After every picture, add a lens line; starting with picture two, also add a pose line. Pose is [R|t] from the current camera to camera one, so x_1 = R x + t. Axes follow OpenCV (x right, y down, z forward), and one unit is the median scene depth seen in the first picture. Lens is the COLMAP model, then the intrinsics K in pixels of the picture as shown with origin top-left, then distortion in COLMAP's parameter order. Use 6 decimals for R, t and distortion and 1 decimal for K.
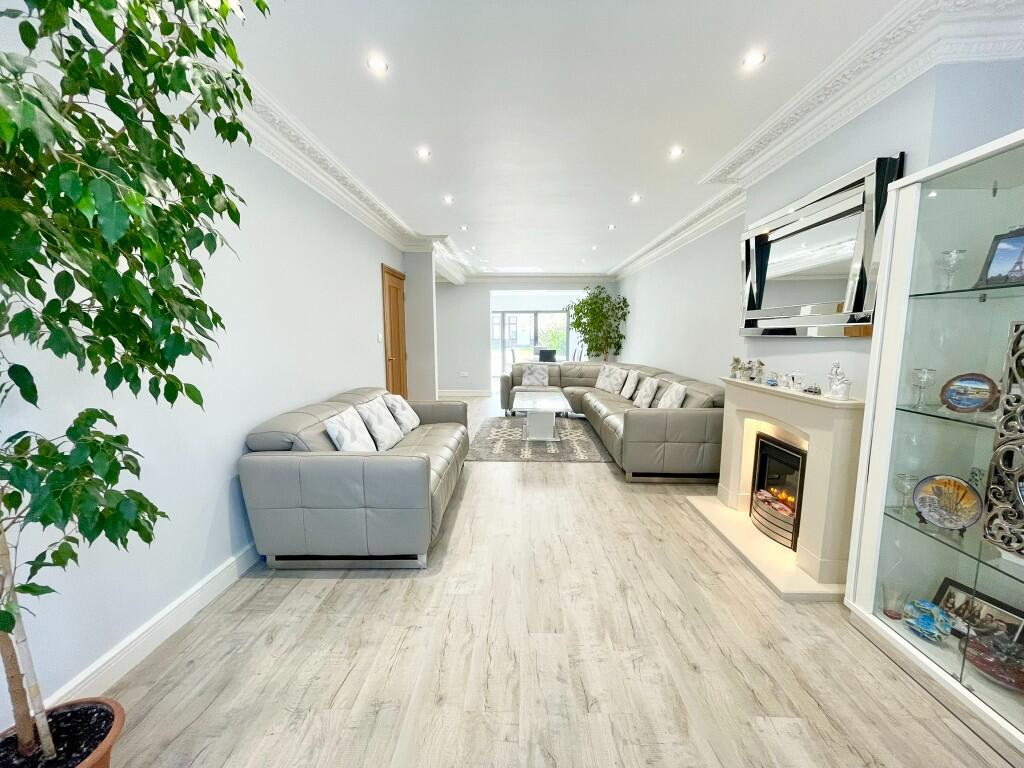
lens RADIAL K [[415.5, 0, 512.0], [0, 415.5, 384.0], [0, 0, 1]] dist [0.000904, -0.000587]
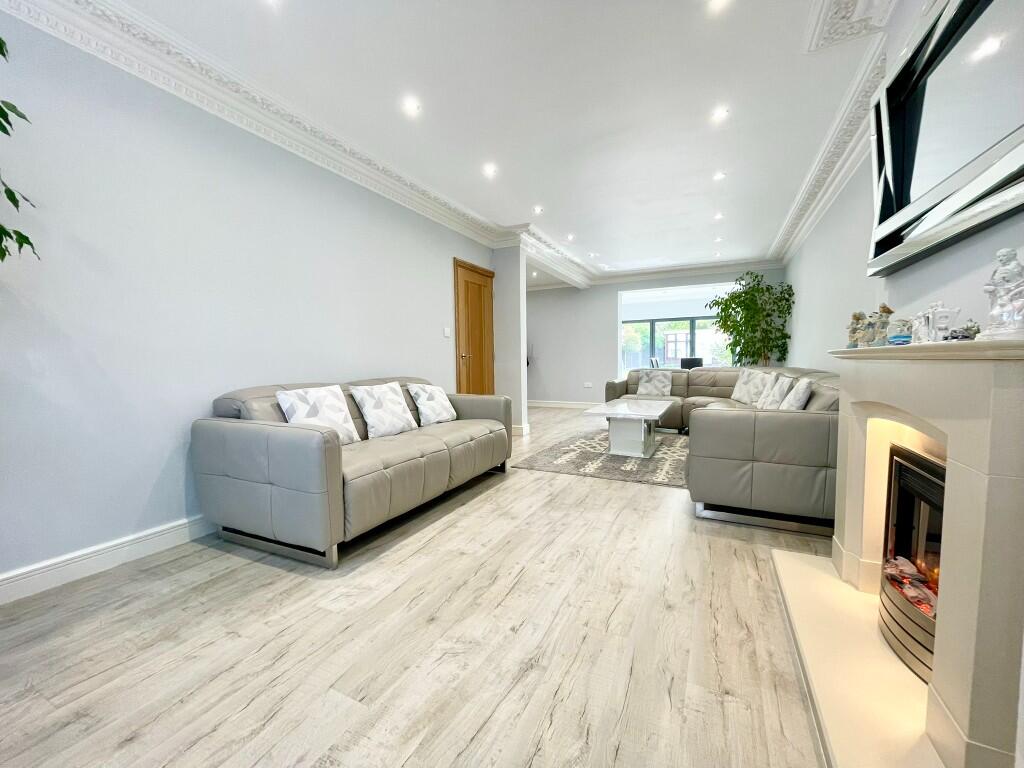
lens RADIAL K [[415.5, 0, 512.0], [0, 415.5, 384.0], [0, 0, 1]] dist [0.000904, -0.000587]
pose [[0.904803, 0.013601, -0.425614, 0.275950], [-0.038915, 0.997948, -0.050839, 0.062277], [0.424049, 0.062562, 0.903476, 0.230057]]
